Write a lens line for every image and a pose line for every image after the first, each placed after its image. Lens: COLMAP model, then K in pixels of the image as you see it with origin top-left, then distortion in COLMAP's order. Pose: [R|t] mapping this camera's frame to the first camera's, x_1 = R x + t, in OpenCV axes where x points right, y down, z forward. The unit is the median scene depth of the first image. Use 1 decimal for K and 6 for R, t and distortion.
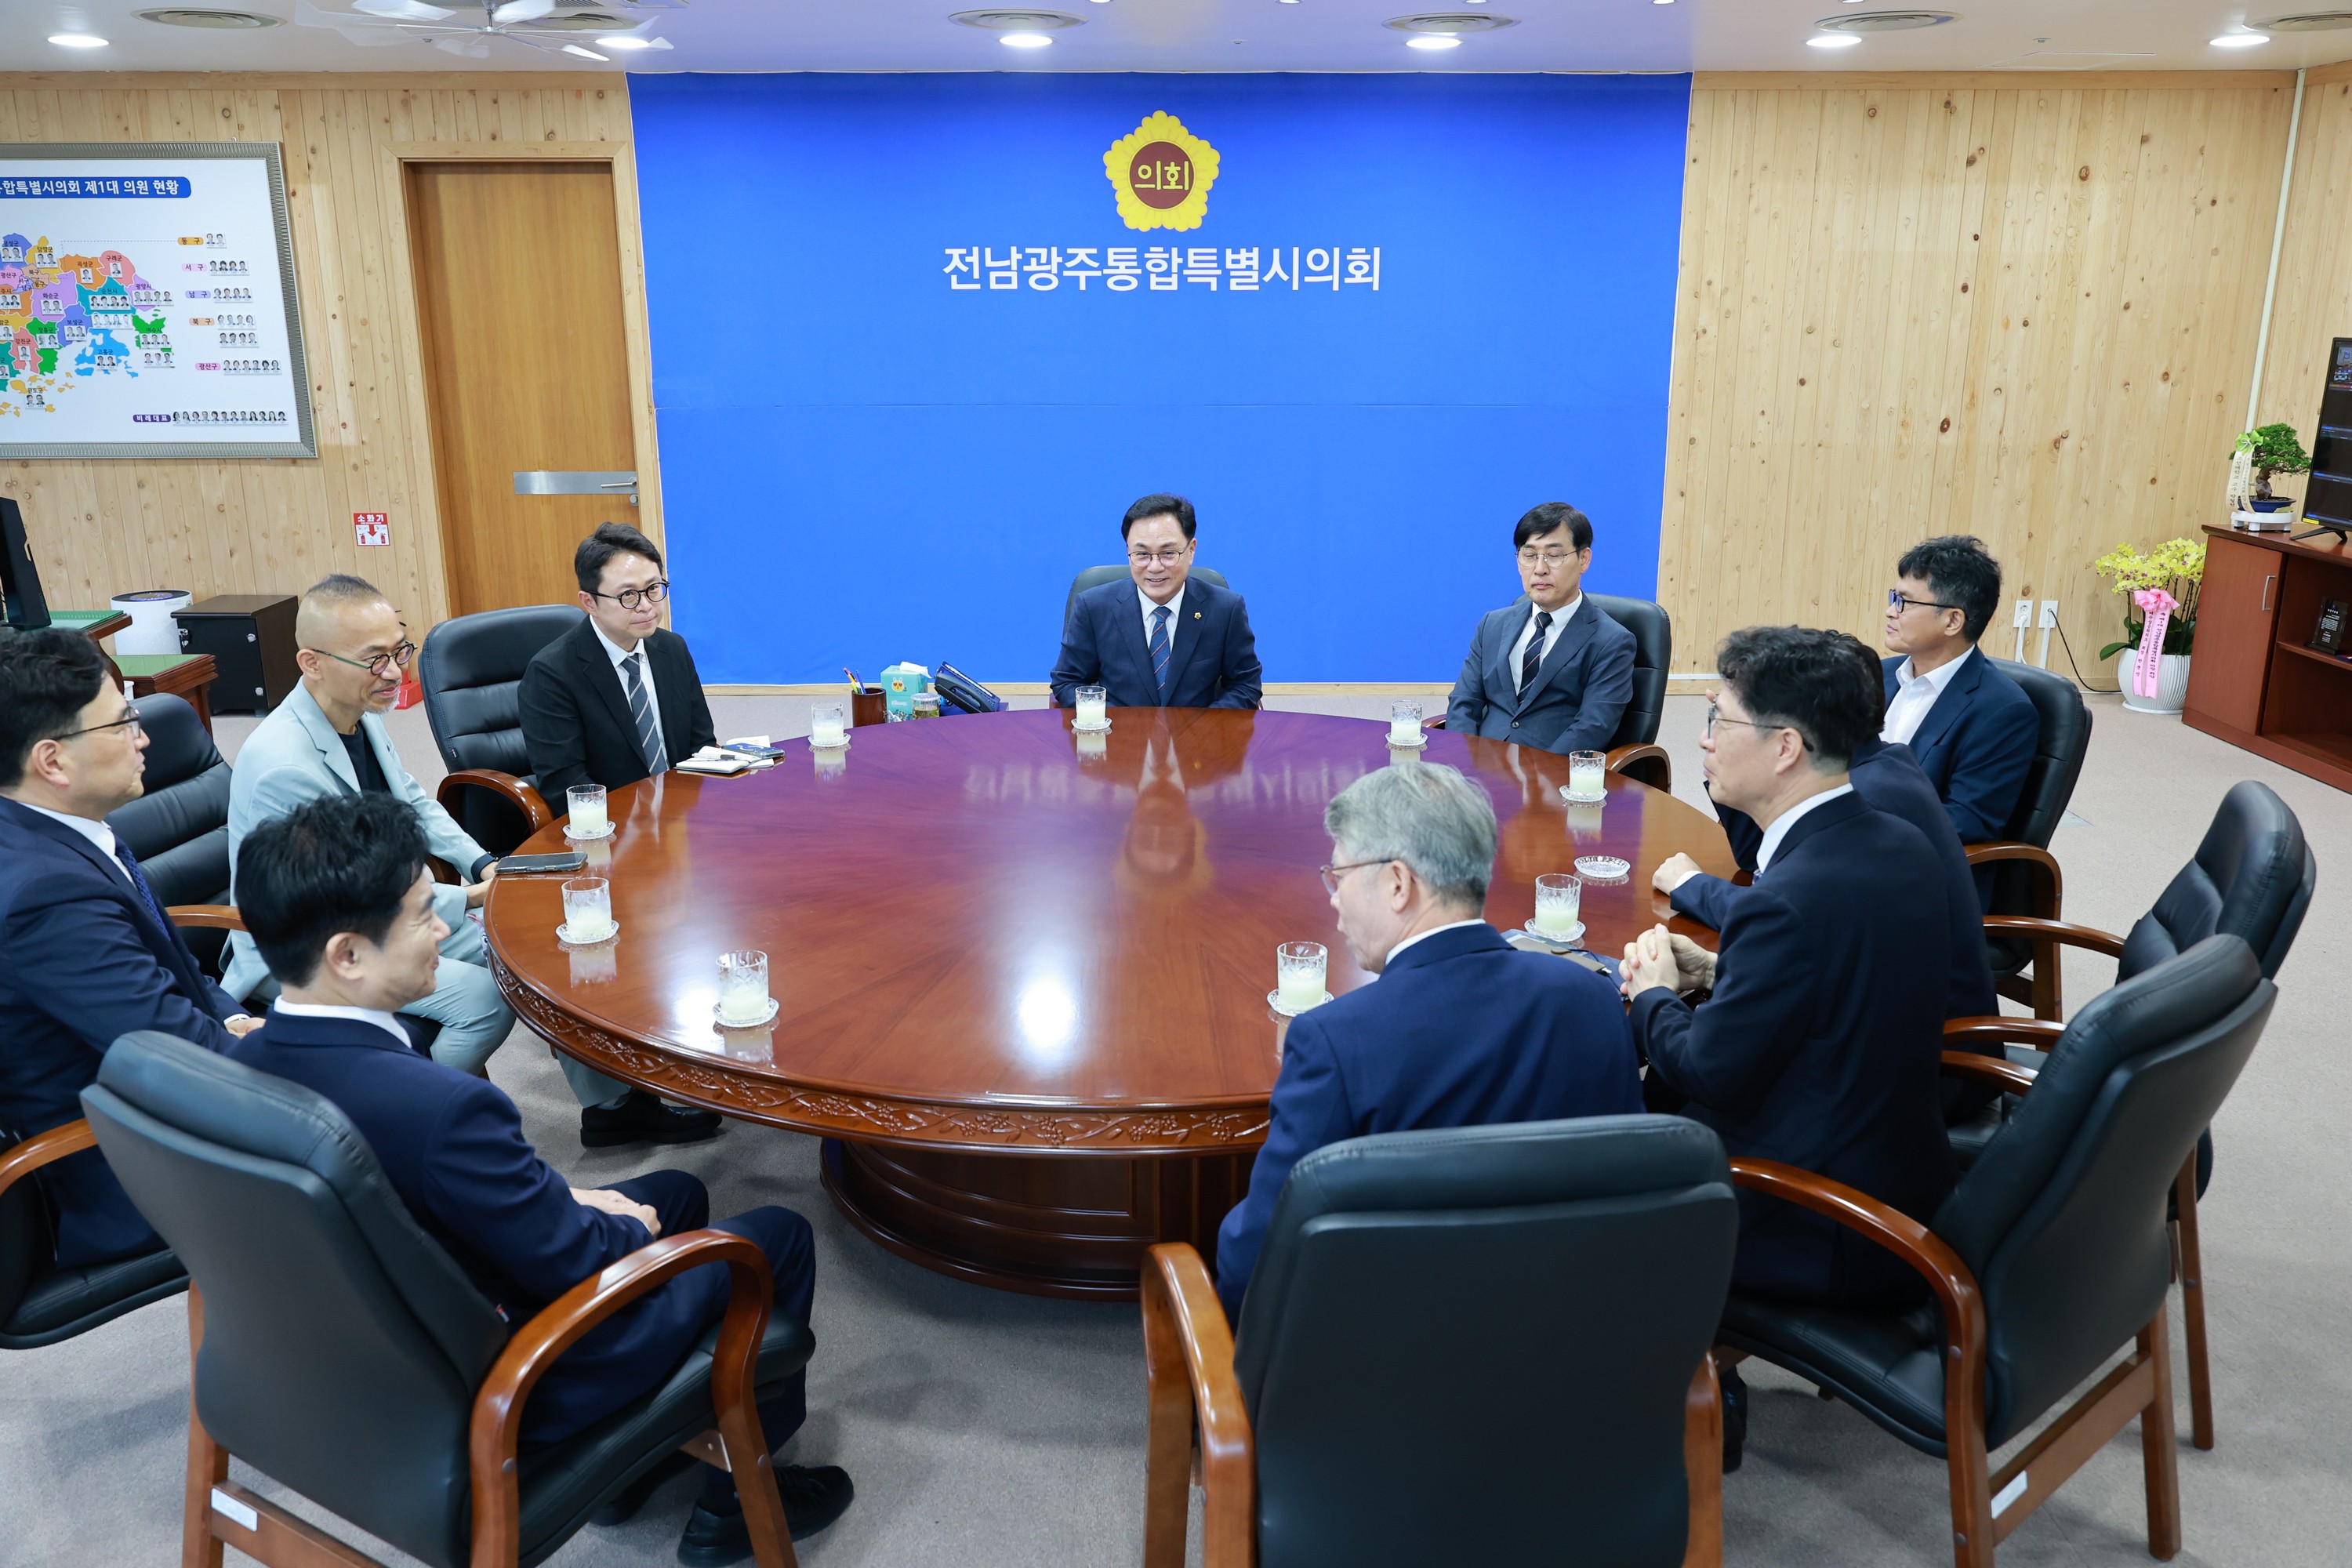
lens RADIAL K [[1848.7, 0, 1176.0], [0, 1848.7, 784.0], [0, 0, 1]] dist [0.003616, 0.006100]
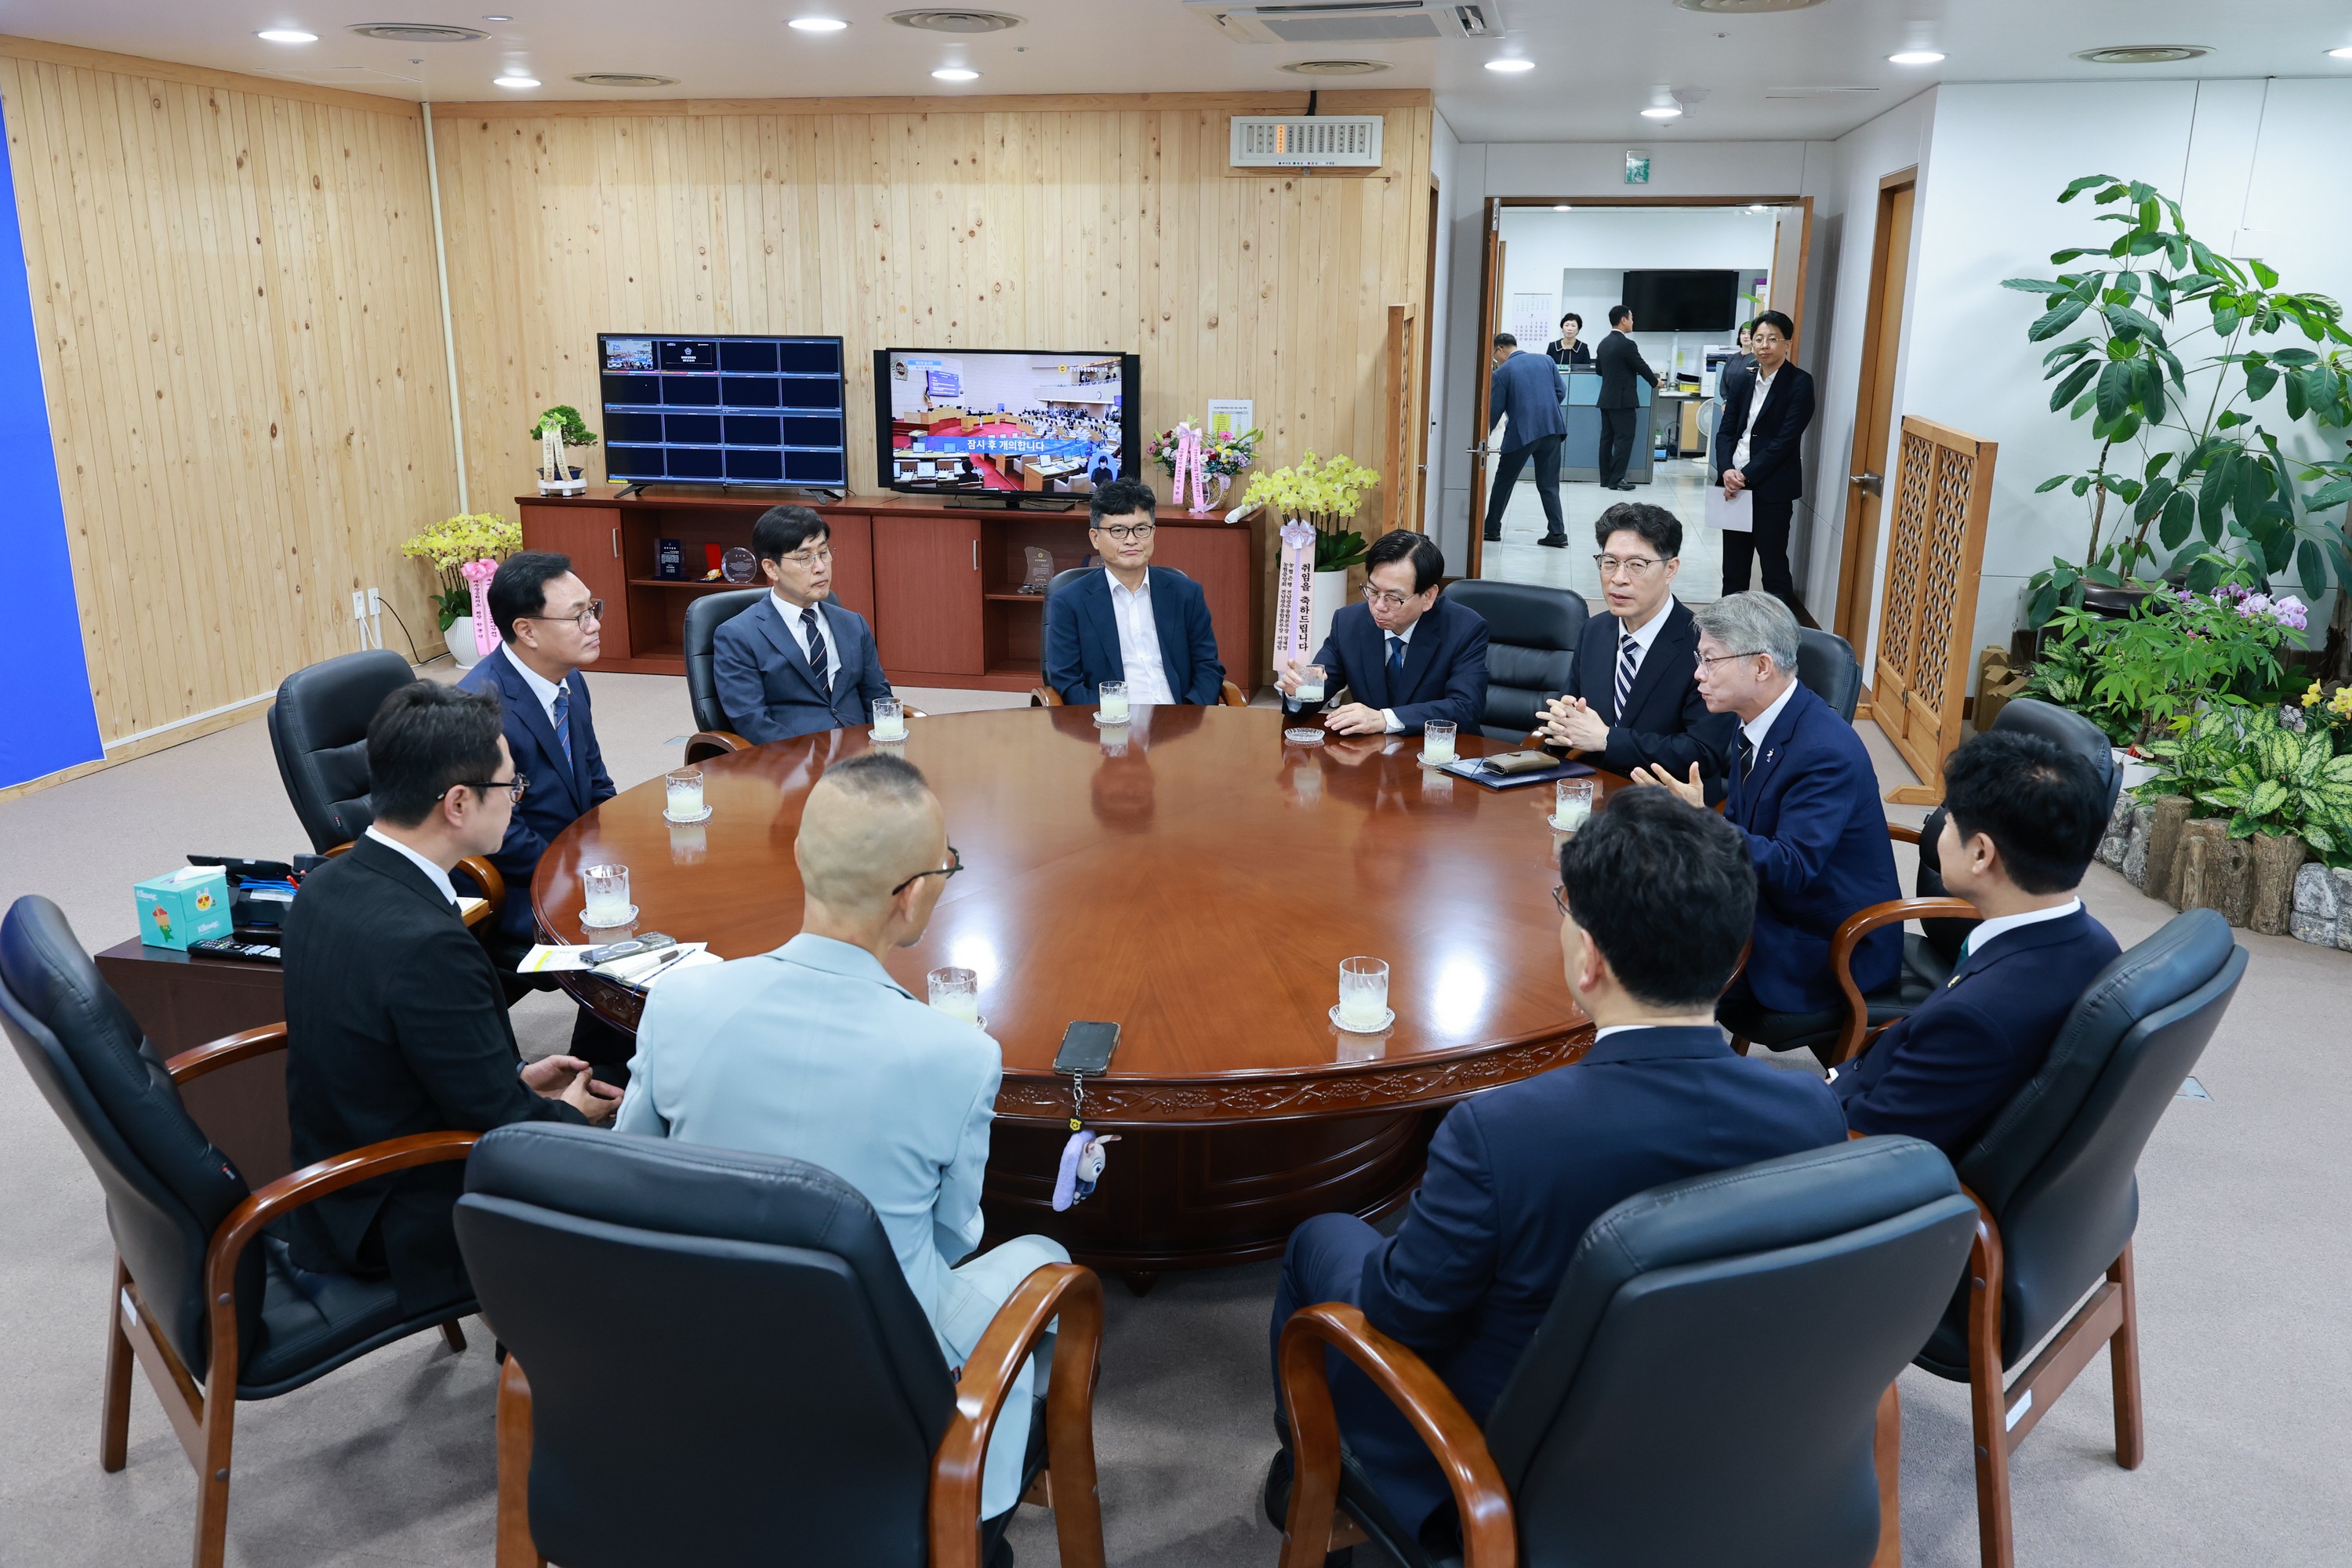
lens RADIAL K [[1848.7, 0, 1176.0], [0, 1848.7, 784.0], [0, 0, 1]] dist [0.003616, 0.006100]
pose [[0.203733, -0.253655, 0.945596, -0.481169], [0.251484, 0.947004, 0.199849, -0.093958], [-0.946176, 0.197086, 0.256726, 0.336335]]
